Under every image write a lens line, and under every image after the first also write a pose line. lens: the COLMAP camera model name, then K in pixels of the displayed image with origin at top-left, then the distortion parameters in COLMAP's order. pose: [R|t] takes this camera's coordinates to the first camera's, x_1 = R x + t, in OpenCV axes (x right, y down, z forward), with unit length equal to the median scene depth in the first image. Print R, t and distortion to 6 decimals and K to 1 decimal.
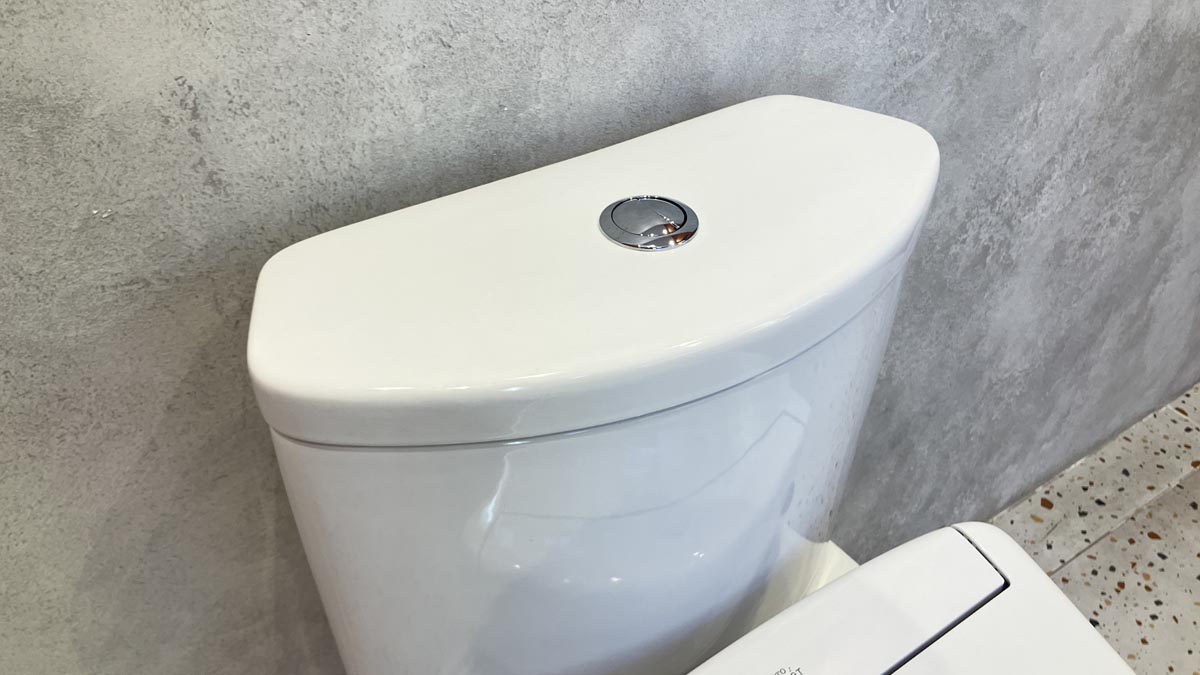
lens RADIAL K [[995.6, 0, 596.7], [0, 995.6, 326.4], [0, 0, 1]] dist [0.011108, -0.005253]
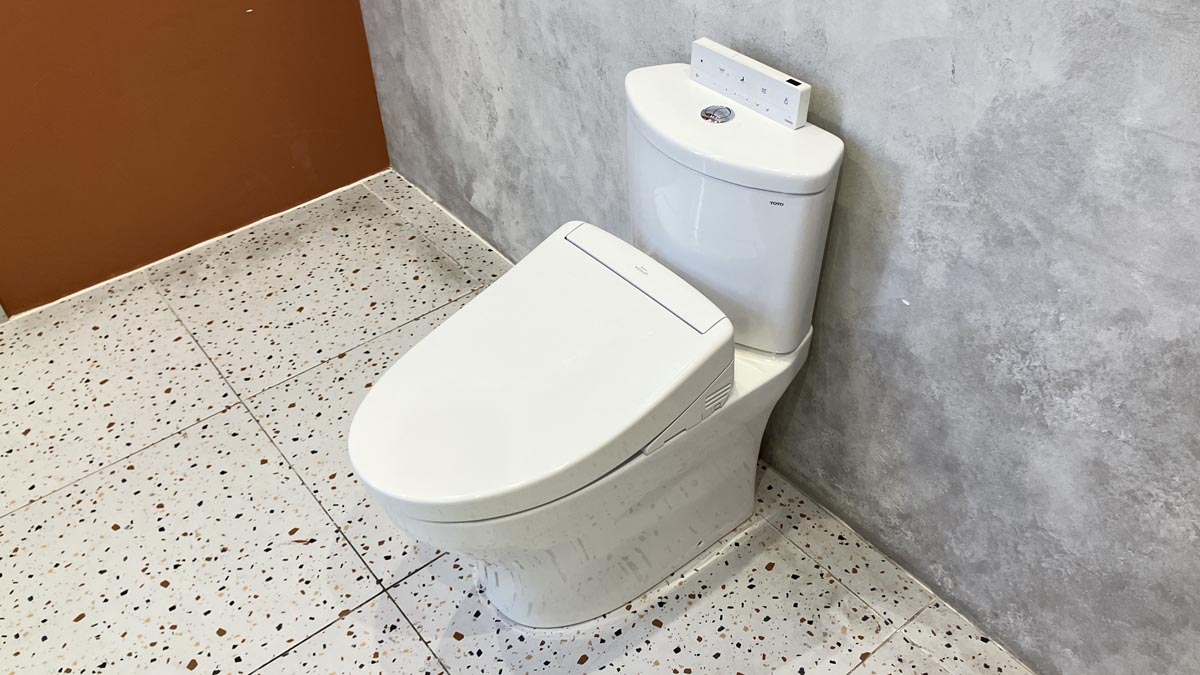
lens RADIAL K [[995.6, 0, 583.8], [0, 995.6, 333.2], [0, 0, 1]] dist [0.011108, -0.005253]
pose [[0.067055, 0.647385, -0.759207, 1.729102], [-0.579169, 0.644856, 0.498723, -0.598915], [0.812445, 0.406267, 0.418186, -0.184583]]
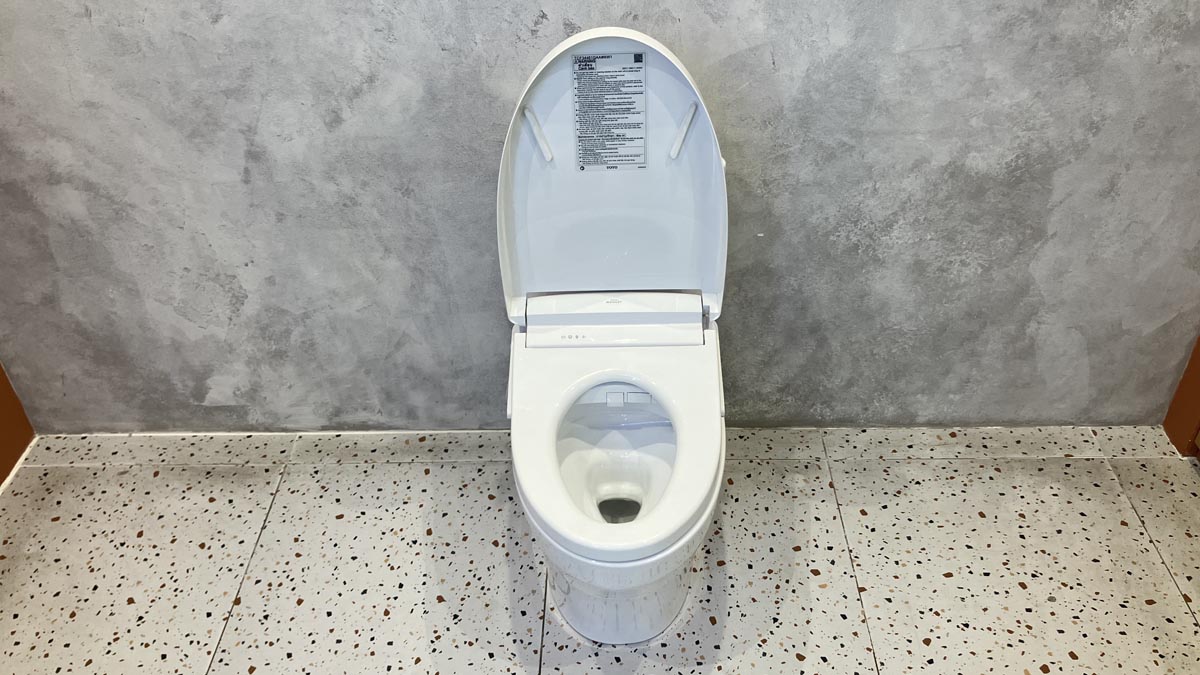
lens RADIAL K [[995.6, 0, 597.0], [0, 995.6, 335.3], [0, 0, 1]] dist [0.011108, -0.005253]
pose [[0.816120, 0.333827, -0.471707, 1.260518], [-0.333627, 0.938675, 0.087079, 0.131328], [0.471849, 0.086308, 0.877445, -1.425906]]
